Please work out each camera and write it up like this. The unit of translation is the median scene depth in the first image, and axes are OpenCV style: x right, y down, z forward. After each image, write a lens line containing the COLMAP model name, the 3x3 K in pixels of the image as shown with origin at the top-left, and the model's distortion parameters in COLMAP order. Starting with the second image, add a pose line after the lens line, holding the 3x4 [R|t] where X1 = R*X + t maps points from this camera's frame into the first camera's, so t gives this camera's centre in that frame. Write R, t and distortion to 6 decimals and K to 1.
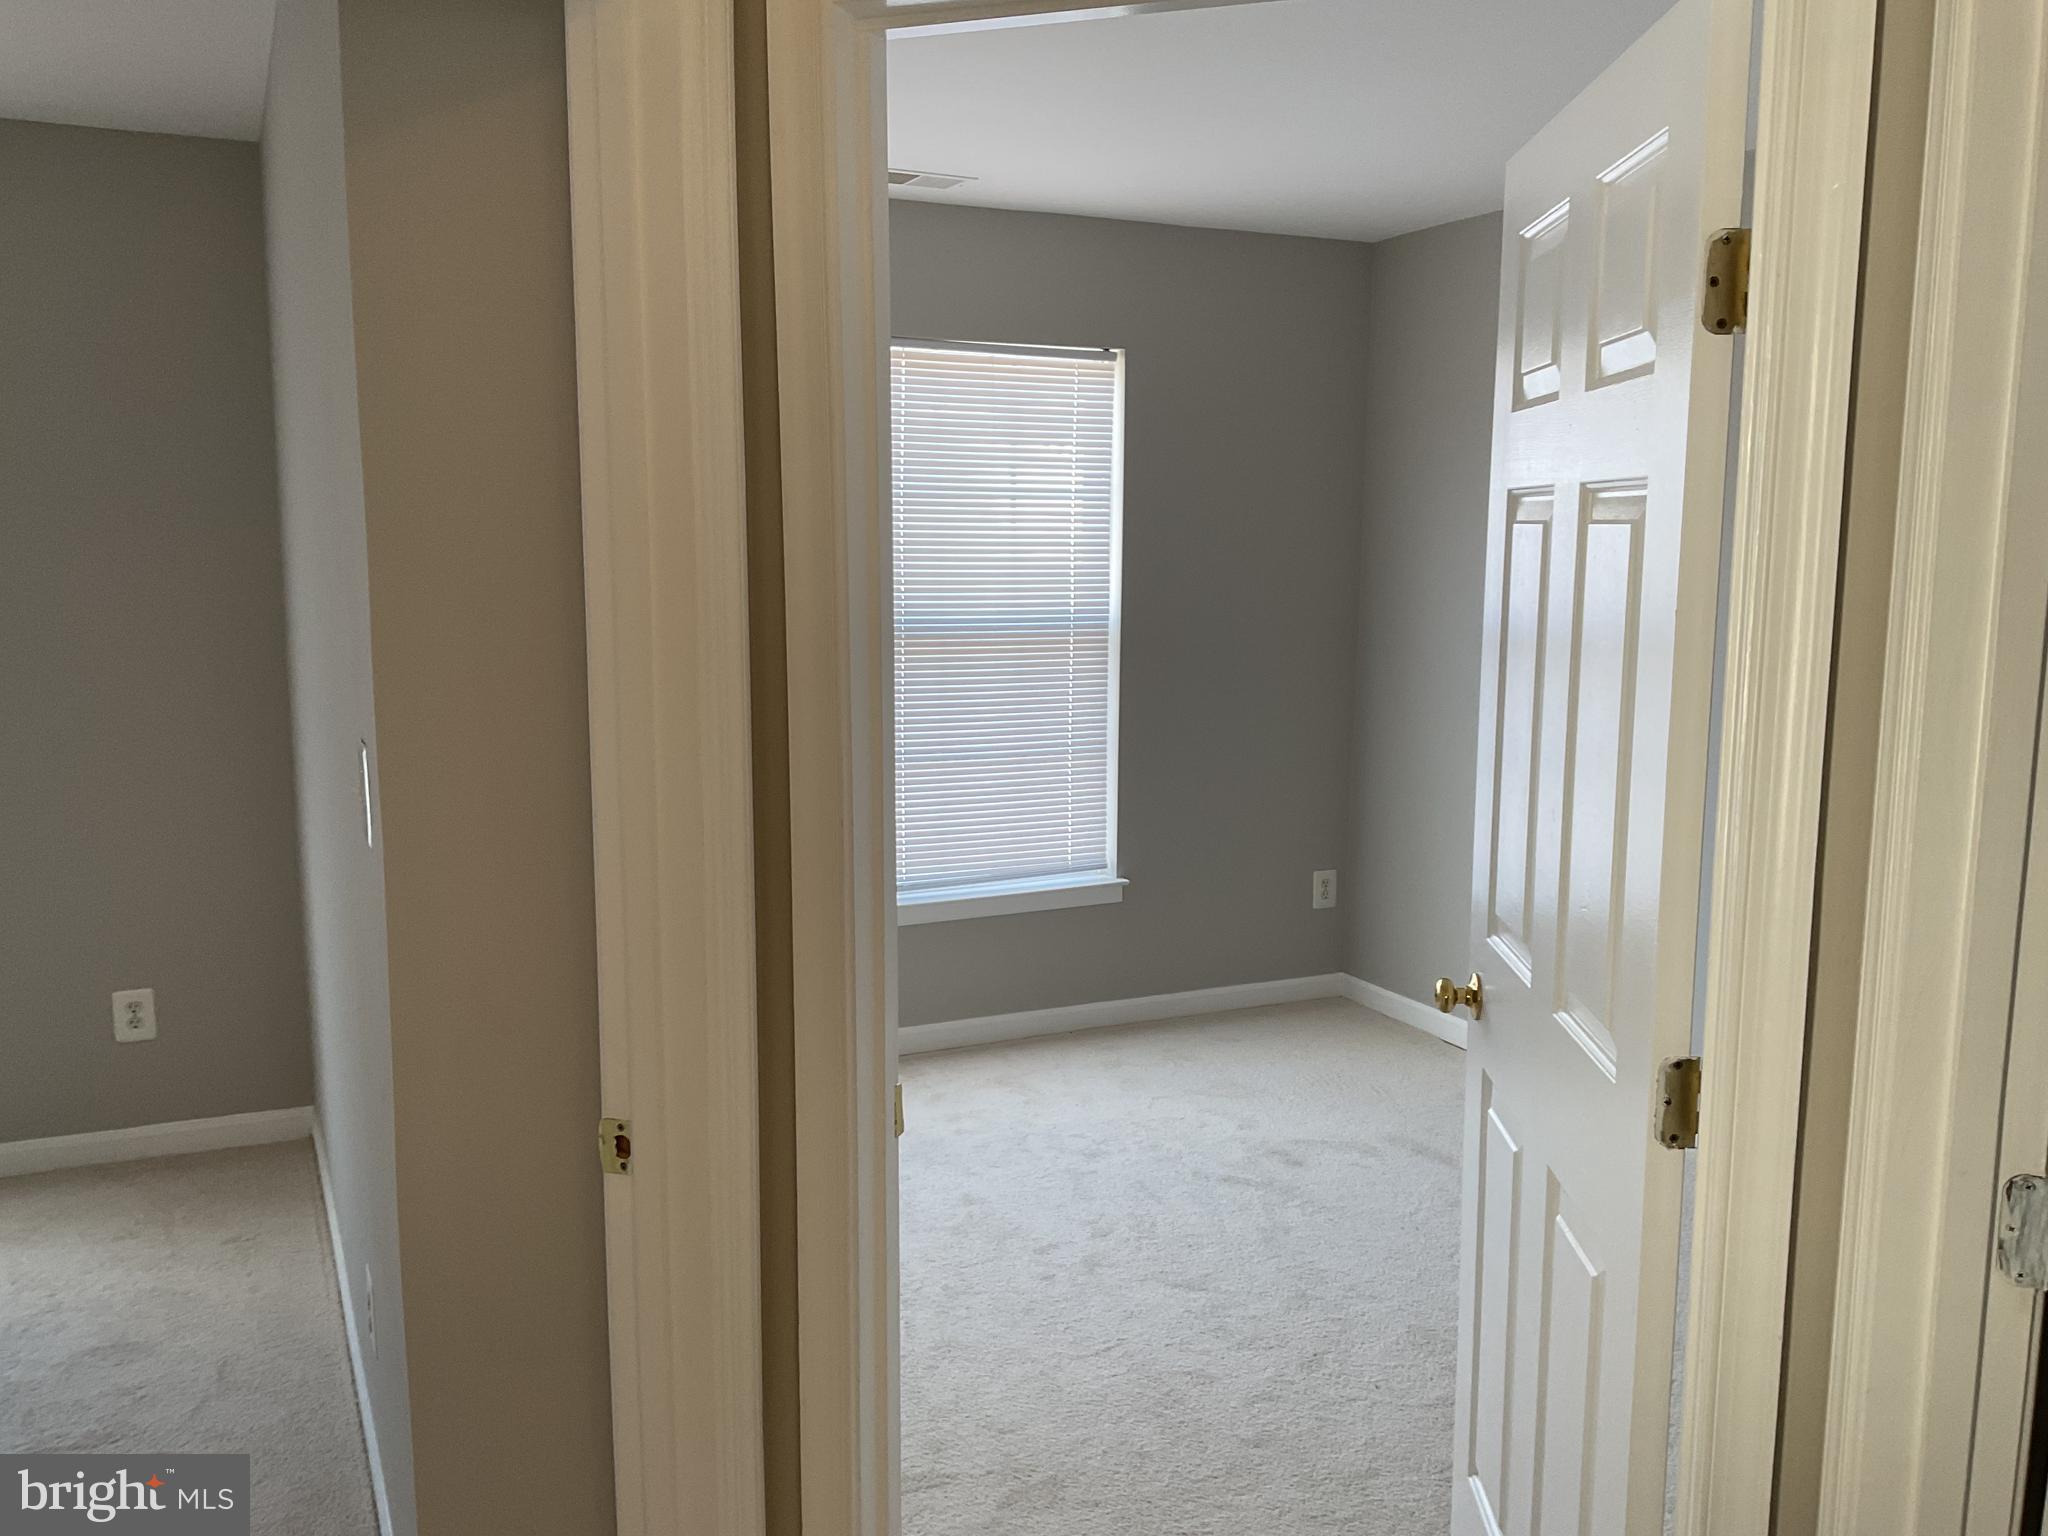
lens RADIAL K [[1674.3, 0, 1024.0], [0, 1674.3, 768.0], [0, 0, 1]] dist [0.086501, -0.257821]
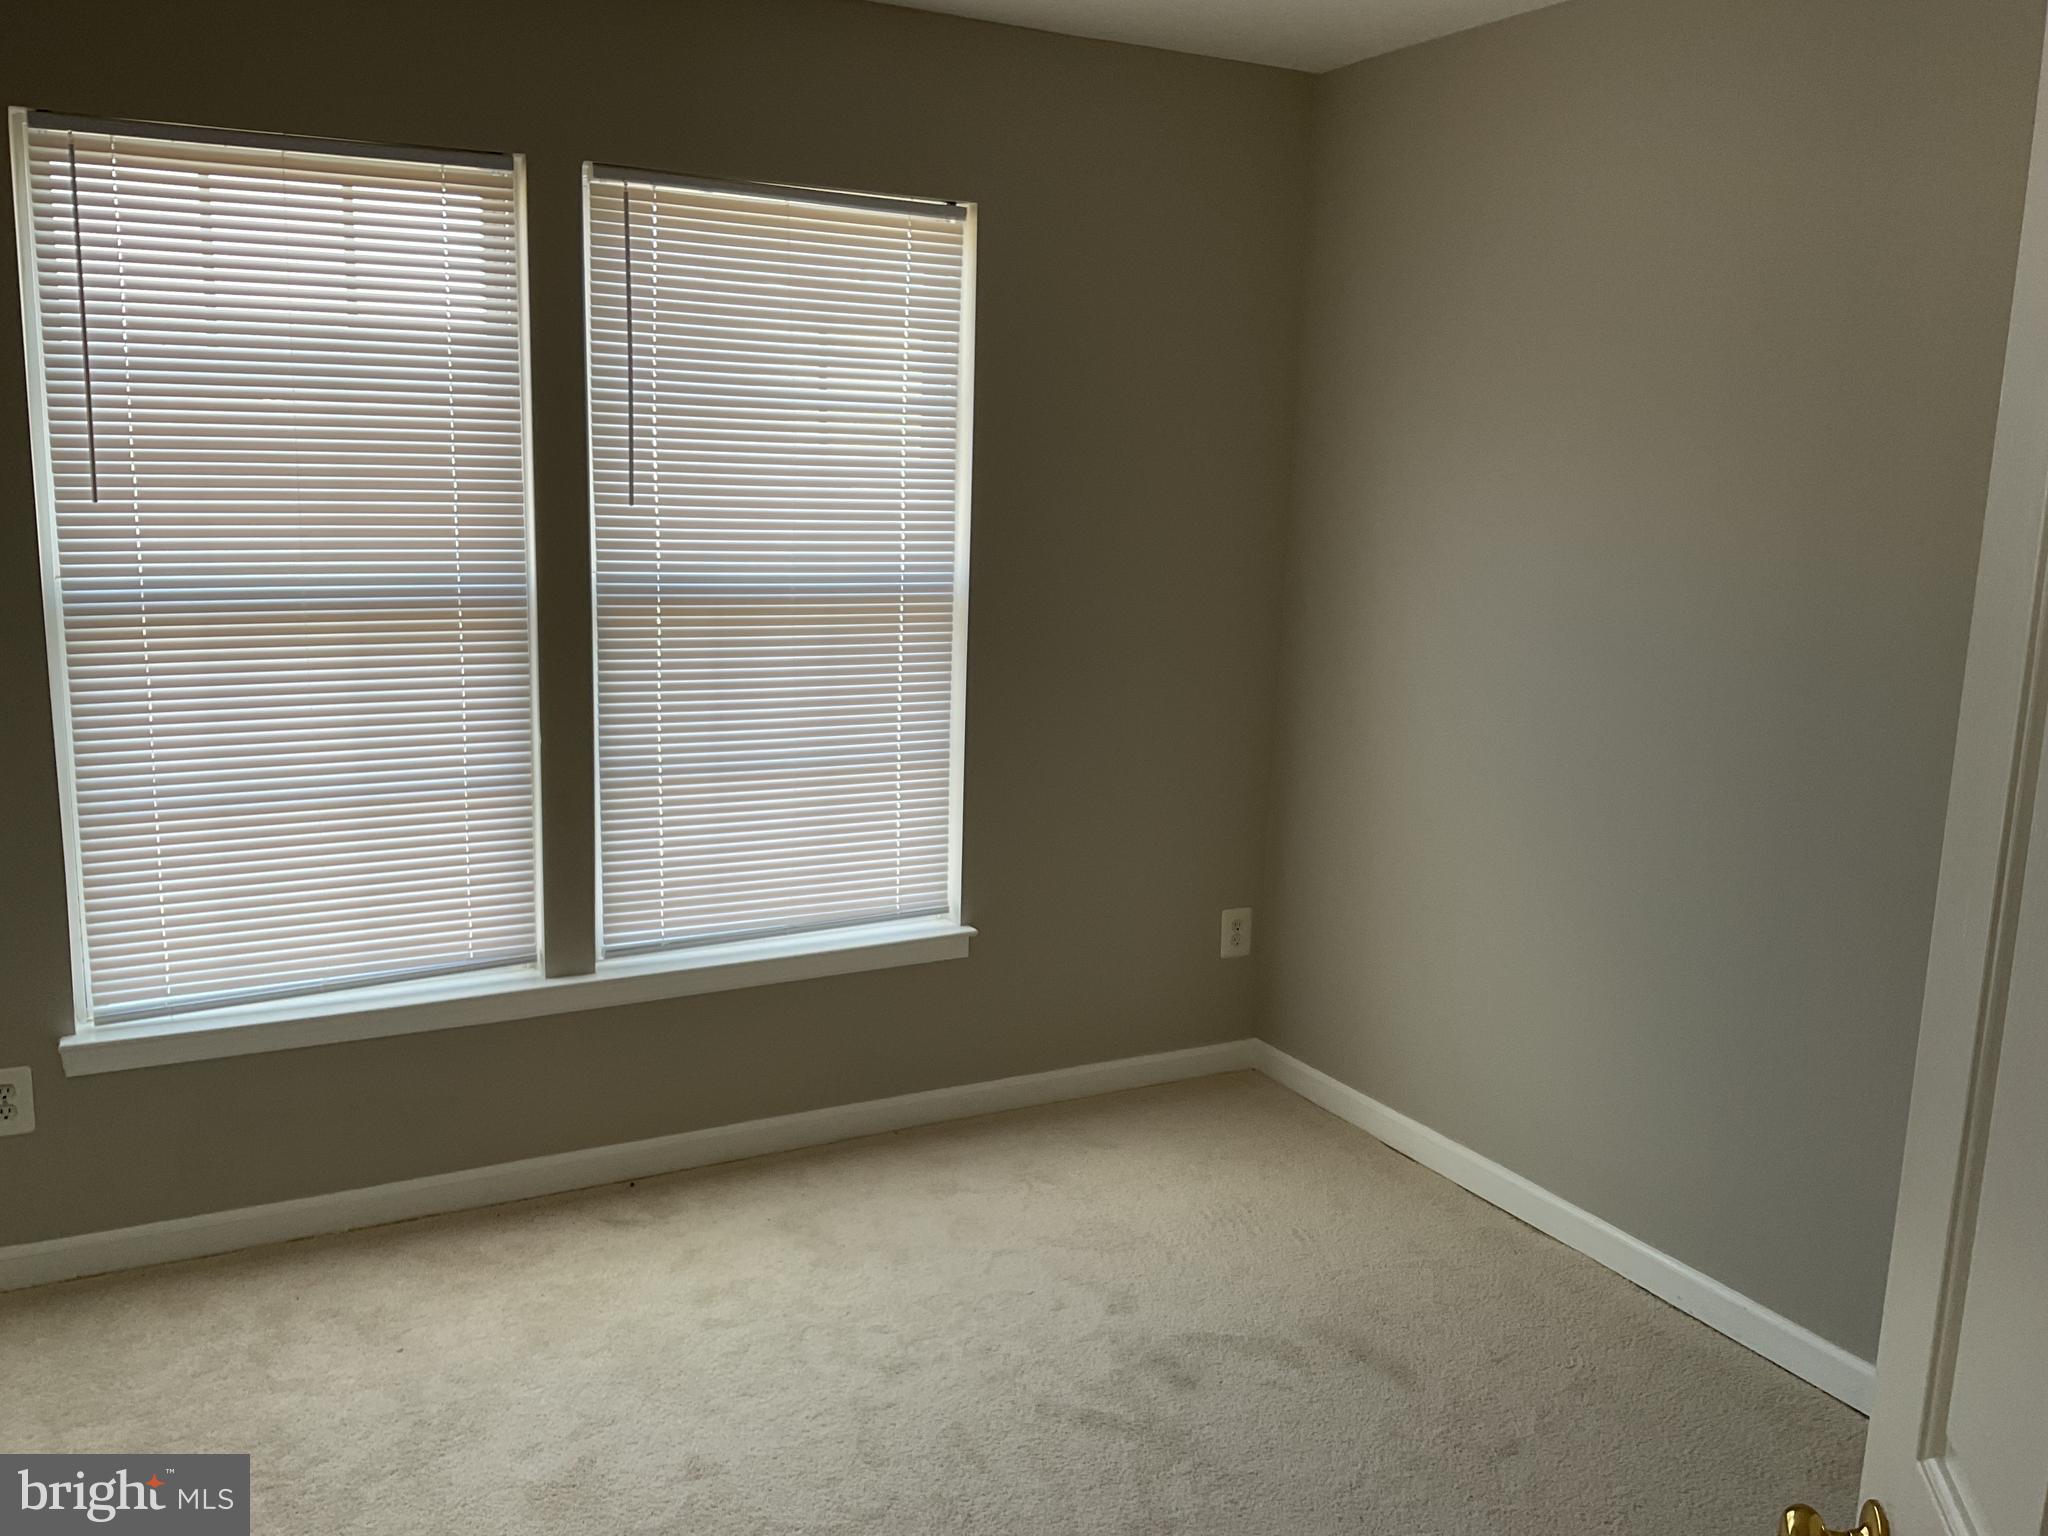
lens RADIAL K [[1674.3, 0, 1024.0], [0, 1674.3, 768.0], [0, 0, 1]] dist [0.086501, -0.257821]
pose [[0.998563, 0.014887, 0.051480, 0.046340], [-0.017246, 0.998808, 0.045674, -0.041673], [-0.050739, -0.046497, 0.997629, 0.271018]]
